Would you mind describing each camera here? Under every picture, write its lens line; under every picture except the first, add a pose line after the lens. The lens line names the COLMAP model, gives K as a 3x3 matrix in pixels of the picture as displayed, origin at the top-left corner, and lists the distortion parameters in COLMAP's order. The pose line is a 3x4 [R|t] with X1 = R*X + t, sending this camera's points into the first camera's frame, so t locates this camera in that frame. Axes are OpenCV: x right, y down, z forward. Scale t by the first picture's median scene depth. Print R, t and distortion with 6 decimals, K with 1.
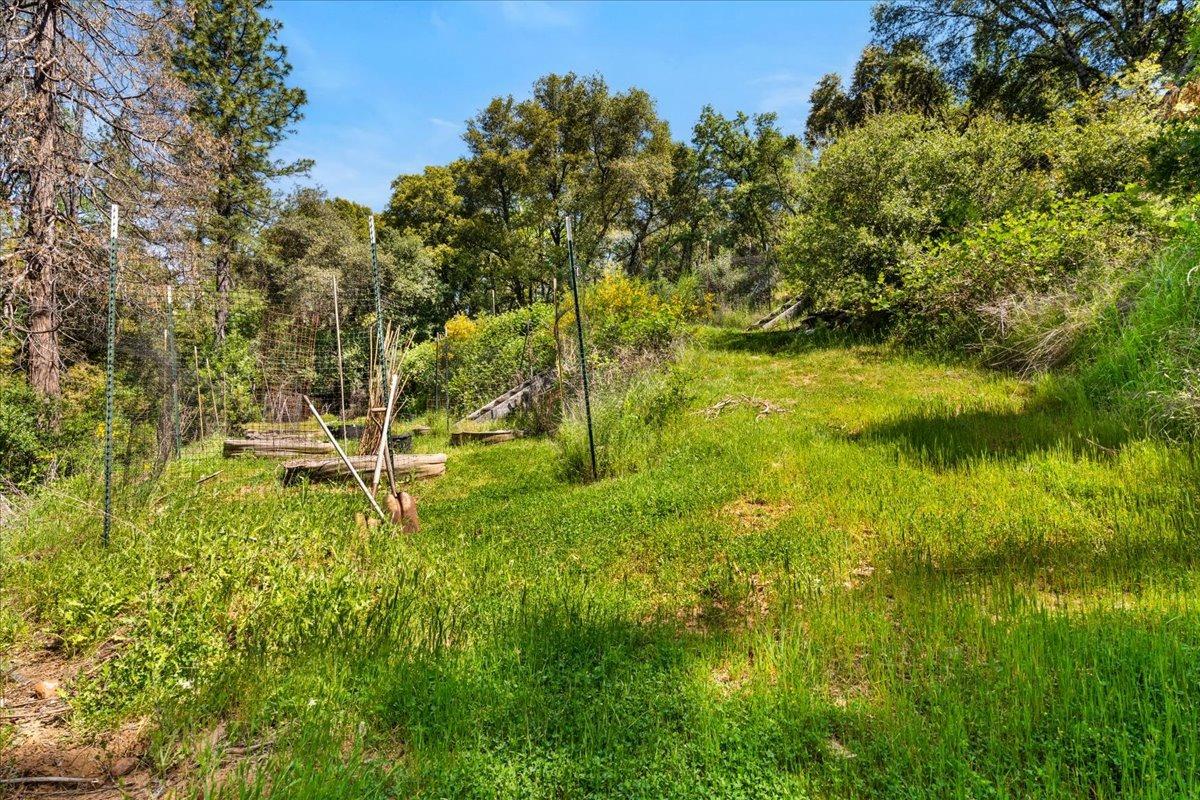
lens RADIAL K [[613.7, 0, 600.0], [0, 613.7, 400.0], [0, 0, 1]] dist [-0.002855, 0.000117]
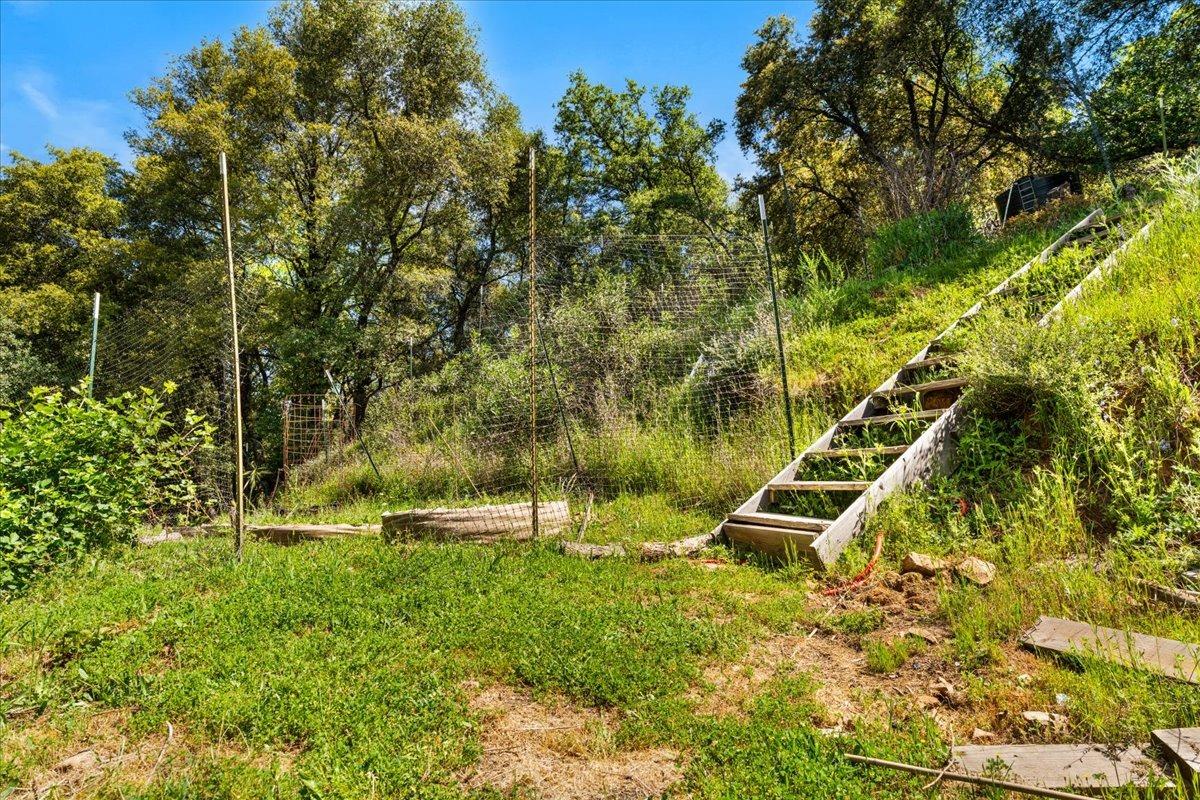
lens RADIAL K [[613.7, 0, 600.0], [0, 613.7, 400.0], [0, 0, 1]] dist [-0.002855, 0.000117]
pose [[0.986401, -0.014529, 0.163712, 0.097529], [0.036738, 0.990373, -0.133462, -0.081883], [-0.160197, 0.137661, 0.977439, 0.471117]]
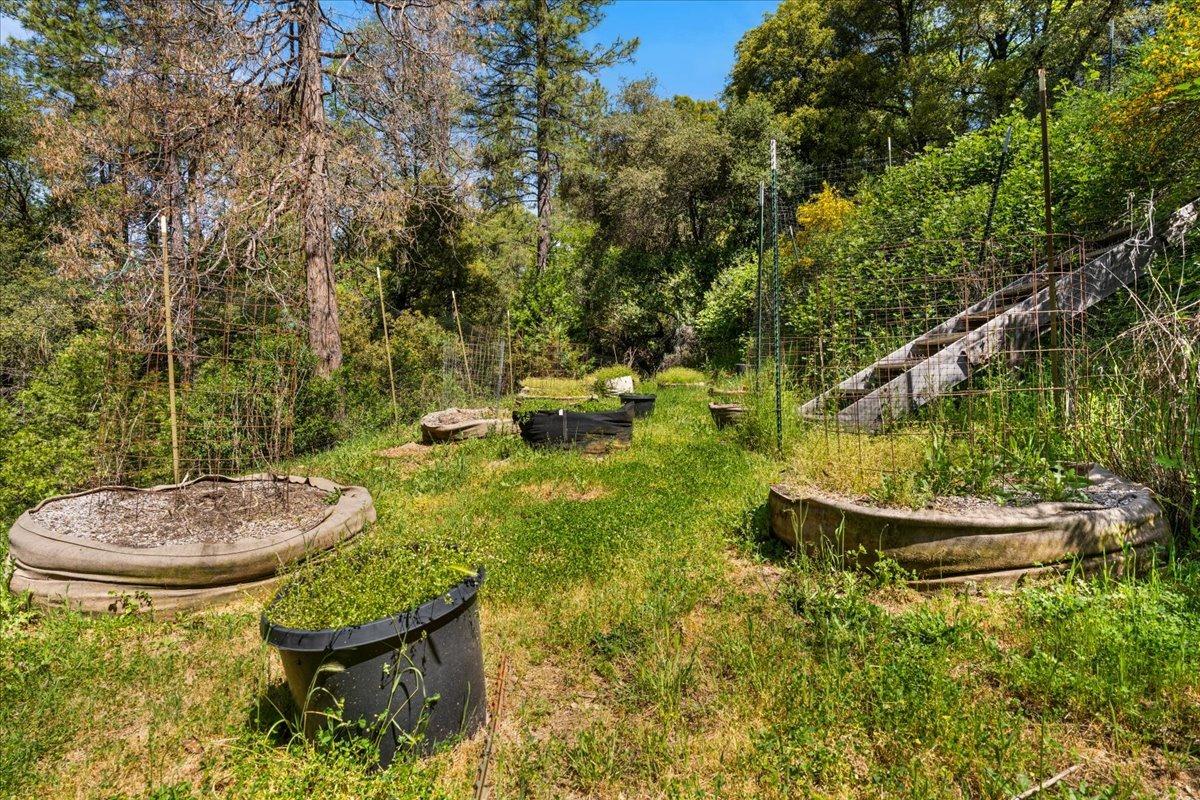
lens RADIAL K [[613.7, 0, 600.0], [0, 613.7, 400.0], [0, 0, 1]] dist [-0.002855, 0.000117]
pose [[0.833067, 0.026861, -0.552519, -0.060449], [0.032978, 0.994632, 0.098077, -0.004376], [0.552188, -0.099925, 0.827710, 0.285614]]
